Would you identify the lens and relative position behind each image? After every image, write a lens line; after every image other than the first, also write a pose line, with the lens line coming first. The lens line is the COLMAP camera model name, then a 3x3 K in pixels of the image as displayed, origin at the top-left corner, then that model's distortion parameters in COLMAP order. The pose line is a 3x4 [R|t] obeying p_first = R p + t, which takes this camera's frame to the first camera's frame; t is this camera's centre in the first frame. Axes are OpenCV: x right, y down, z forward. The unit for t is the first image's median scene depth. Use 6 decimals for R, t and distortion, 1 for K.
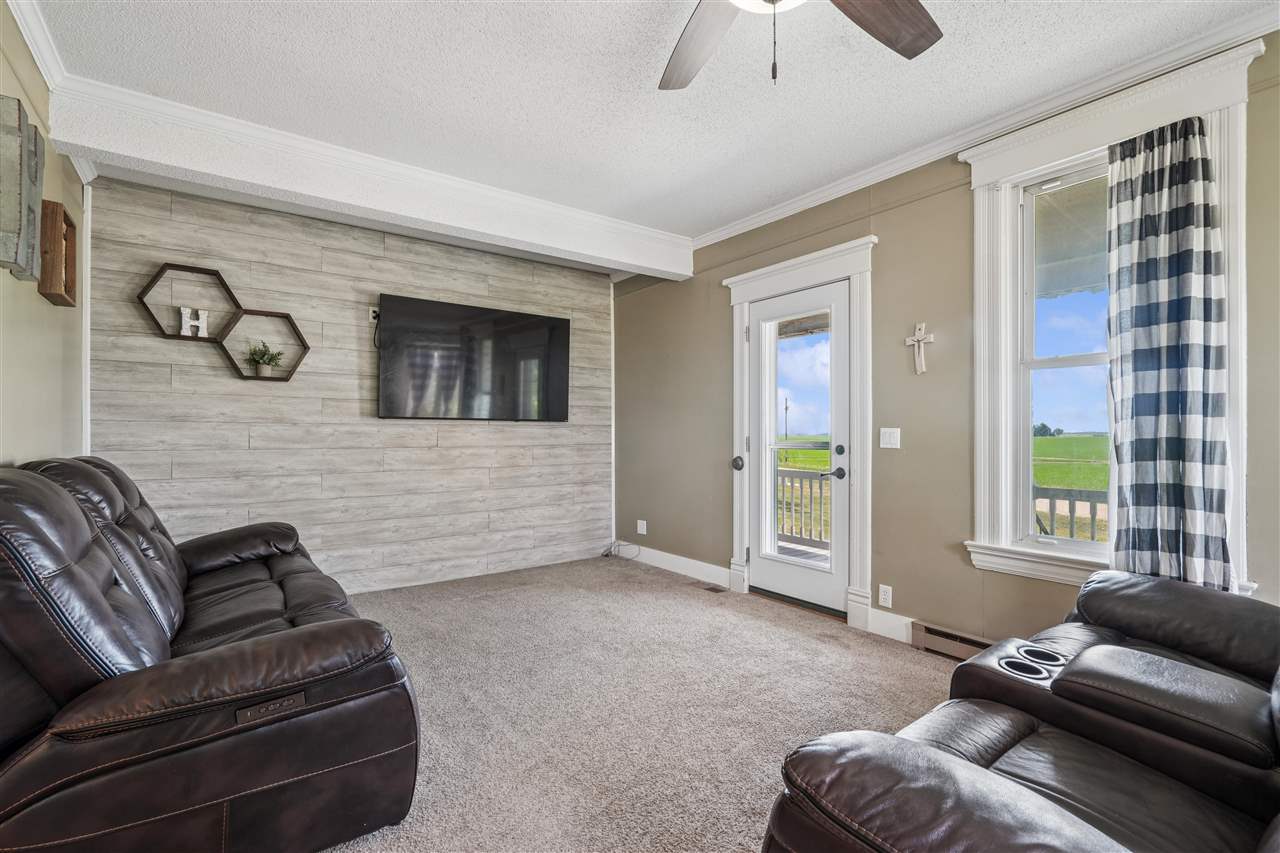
lens RADIAL K [[582.9, 0, 639.7], [0, 582.9, 431.2], [0, 0, 1]] dist [-0.005810, 0.002055]
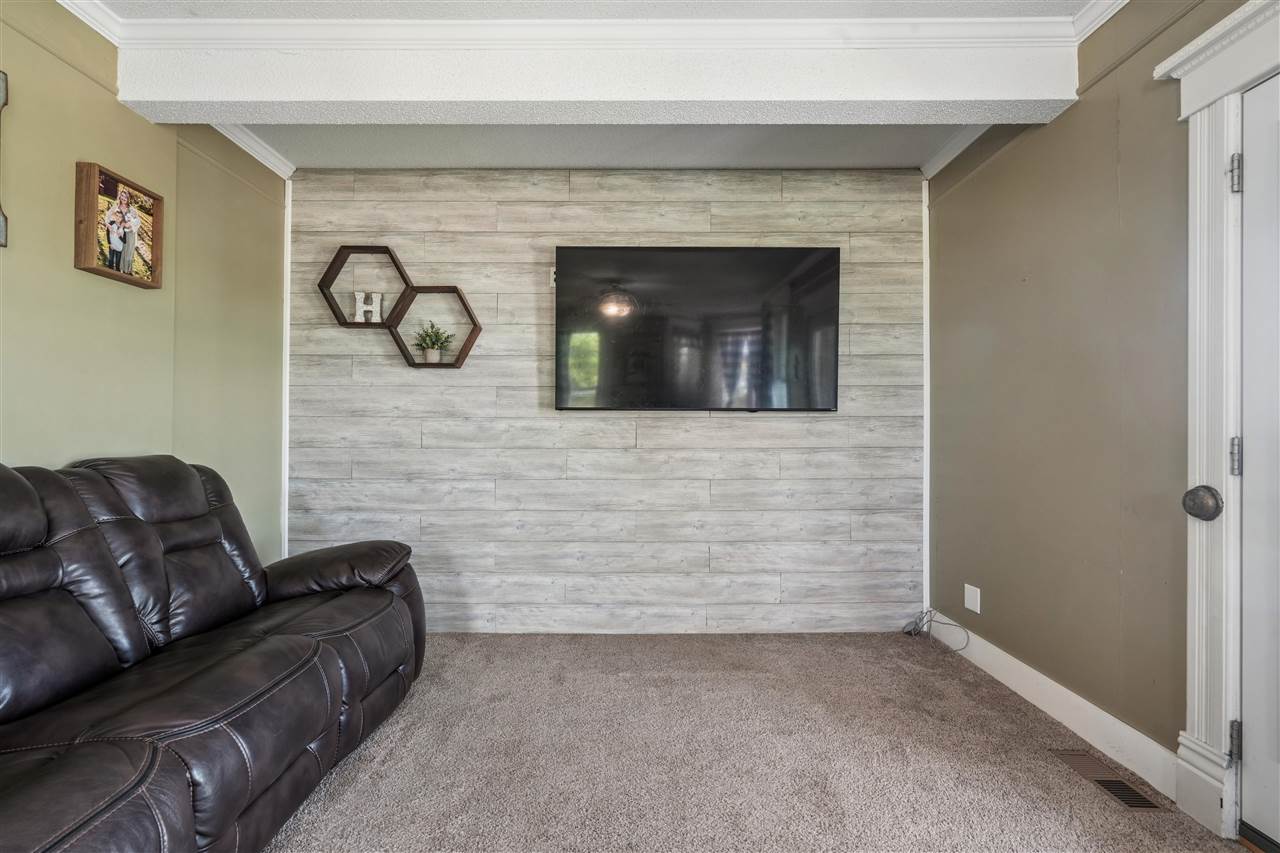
lens RADIAL K [[582.9, 0, 635.5], [0, 582.9, 431.1], [0, 0, 1]] dist [-0.005810, 0.002055]
pose [[0.800398, 0.000616, -0.599468, 0.095042], [0.001826, 0.999992, 0.003465, 0.003037], [0.599466, -0.003868, 0.800391, 0.440629]]
